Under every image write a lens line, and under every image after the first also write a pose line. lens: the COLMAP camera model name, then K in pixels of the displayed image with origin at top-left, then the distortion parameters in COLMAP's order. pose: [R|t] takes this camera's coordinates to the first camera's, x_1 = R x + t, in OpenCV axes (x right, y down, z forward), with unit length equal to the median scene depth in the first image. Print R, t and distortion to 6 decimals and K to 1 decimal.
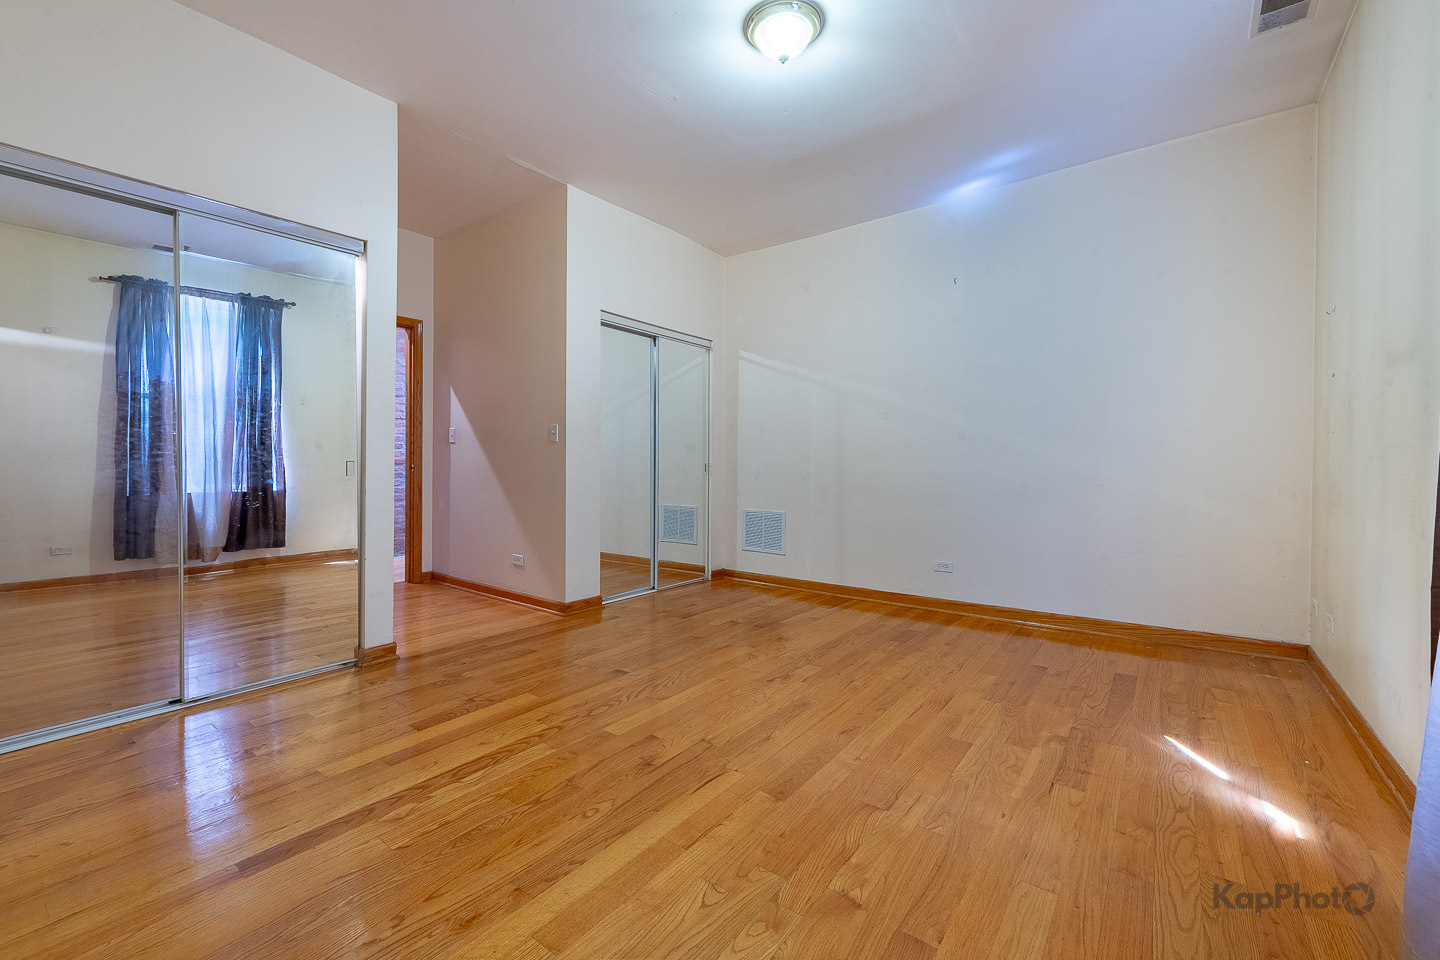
lens RADIAL K [[570.0, 0, 720.0], [0, 570.0, 480.0], [0, 0, 1]] dist [0.008522, -0.000182]
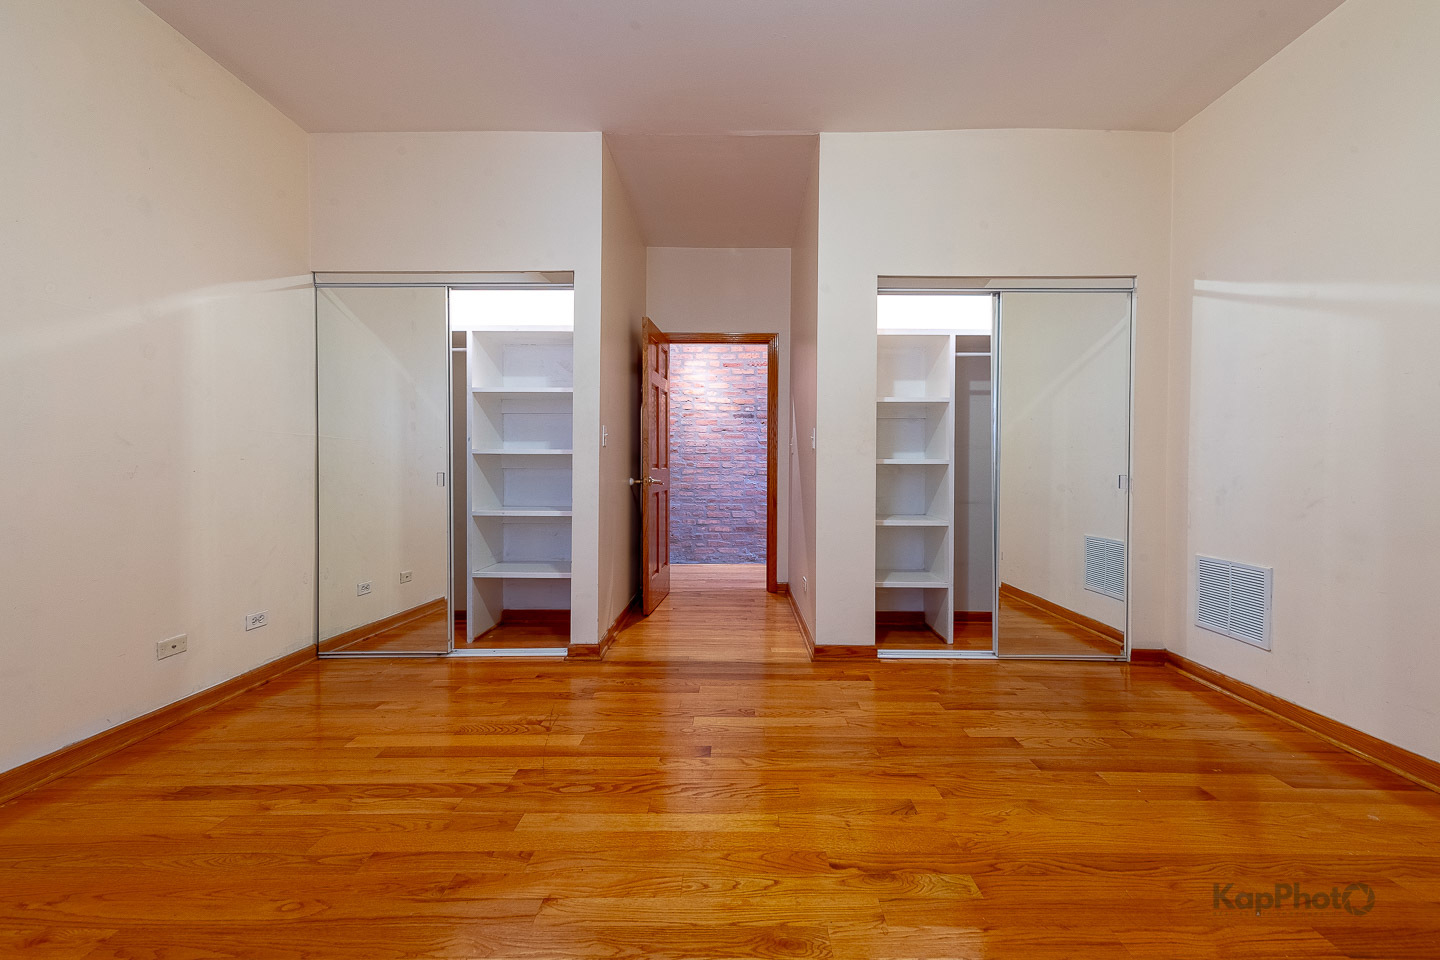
lens RADIAL K [[594.2, 0, 720.0], [0, 594.2, 480.0], [0, 0, 1]] dist [0.009140, -0.000078]
pose [[0.623934, 0.009943, -0.781414, 0.240586], [-0.024843, 0.999666, -0.007117, -0.008368], [0.781082, 0.023853, 0.623972, 0.279143]]
